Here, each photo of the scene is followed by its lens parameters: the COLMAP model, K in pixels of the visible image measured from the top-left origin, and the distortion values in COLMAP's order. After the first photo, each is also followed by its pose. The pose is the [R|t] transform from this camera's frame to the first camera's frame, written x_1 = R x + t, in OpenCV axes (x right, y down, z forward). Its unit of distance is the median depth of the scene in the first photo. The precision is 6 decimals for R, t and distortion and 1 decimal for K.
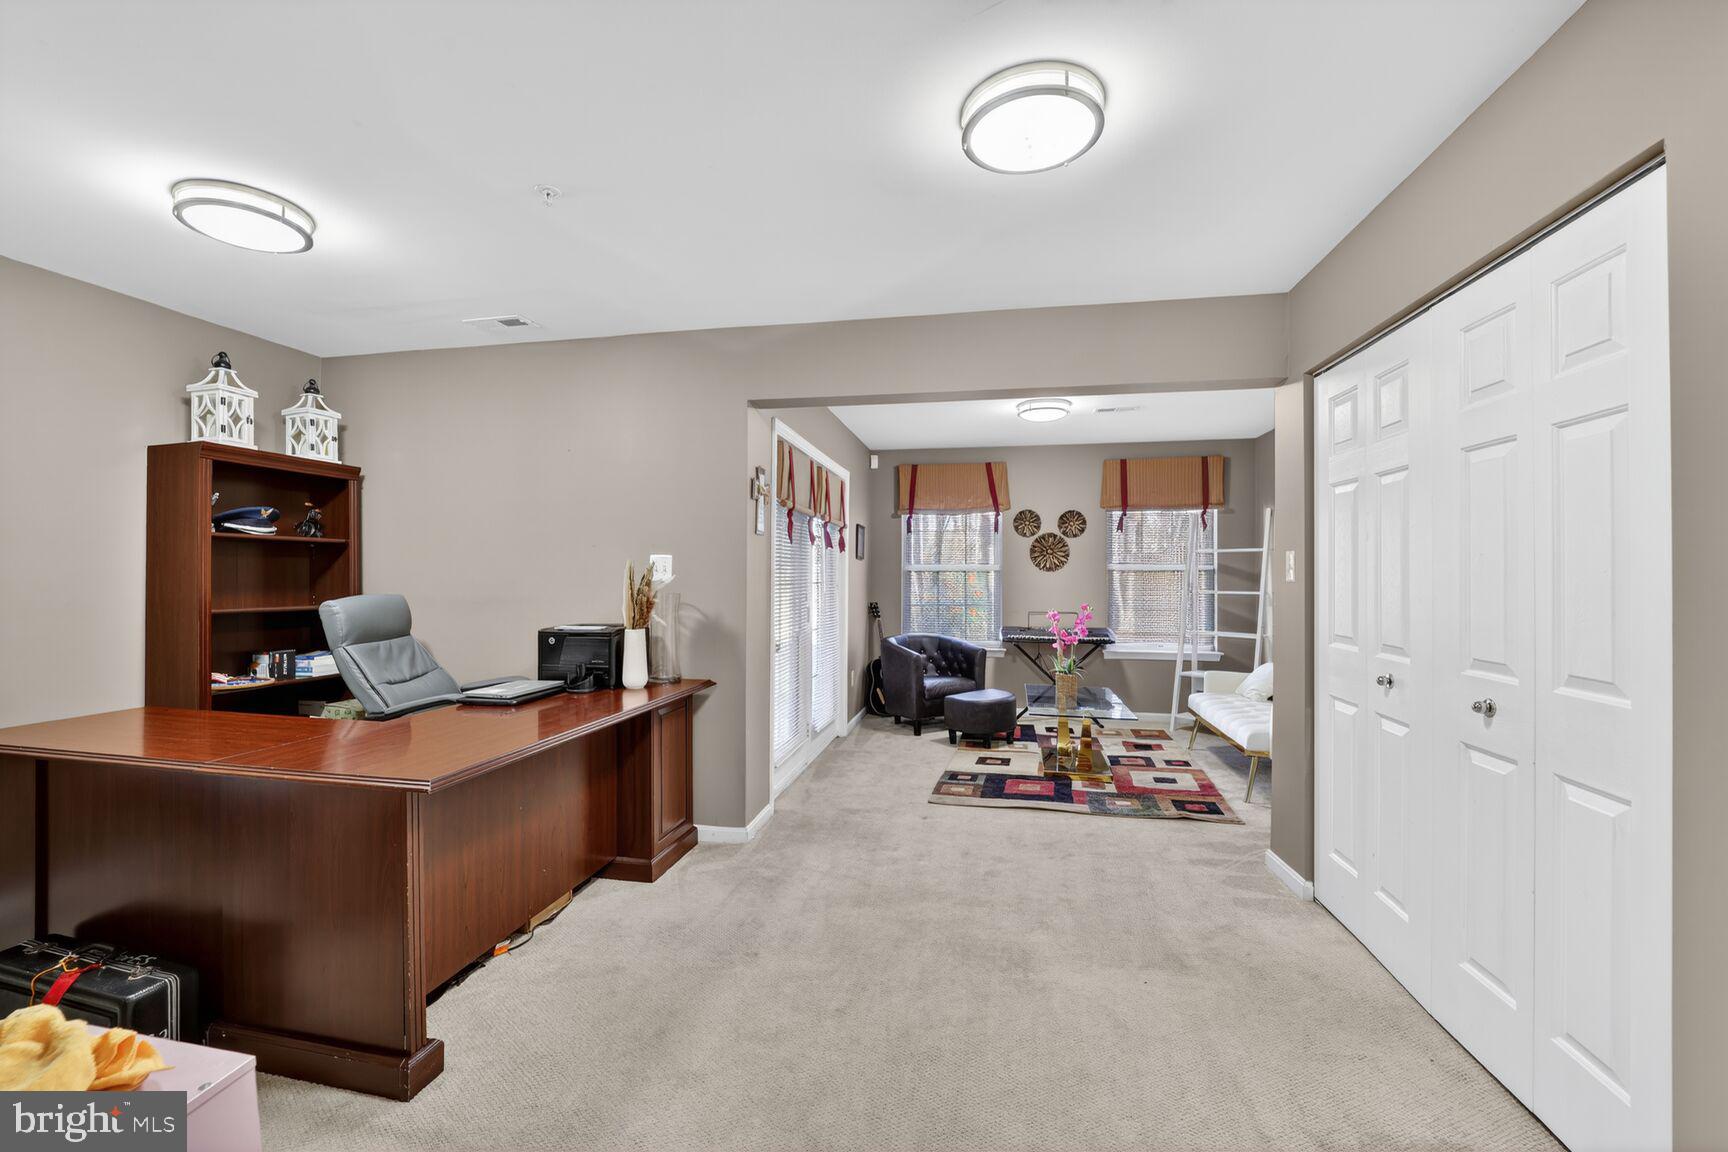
lens RADIAL K [[717.6, 0, 852.1], [0, 717.6, 581.5], [0, 0, 1]] dist [-0.003753, -0.000546]
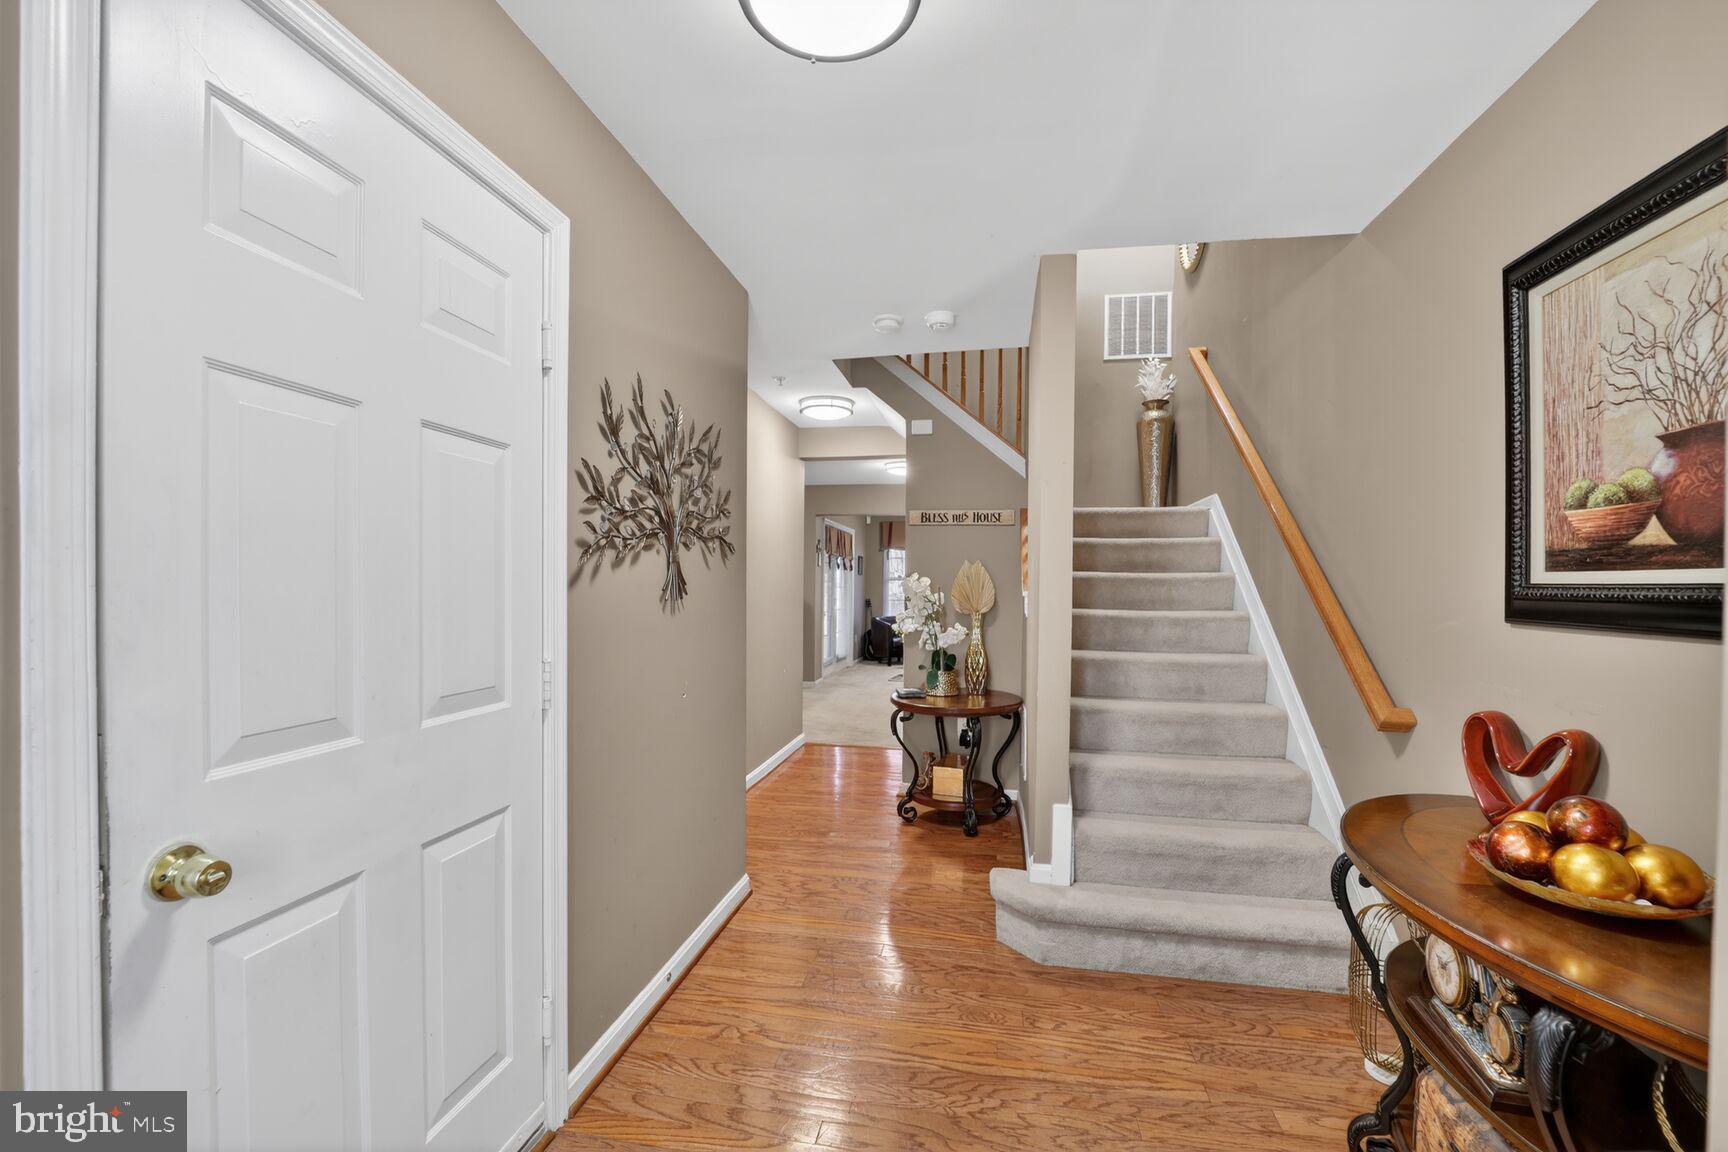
lens RADIAL K [[717.6, 0, 852.1], [0, 717.6, 581.5], [0, 0, 1]] dist [-0.003753, -0.000546]
pose [[0.999983, 0.005738, -0.001231, -0.008274], [-0.005750, 0.999929, -0.010399, 0.008122], [0.001171, 0.010406, 0.999945, -0.990321]]
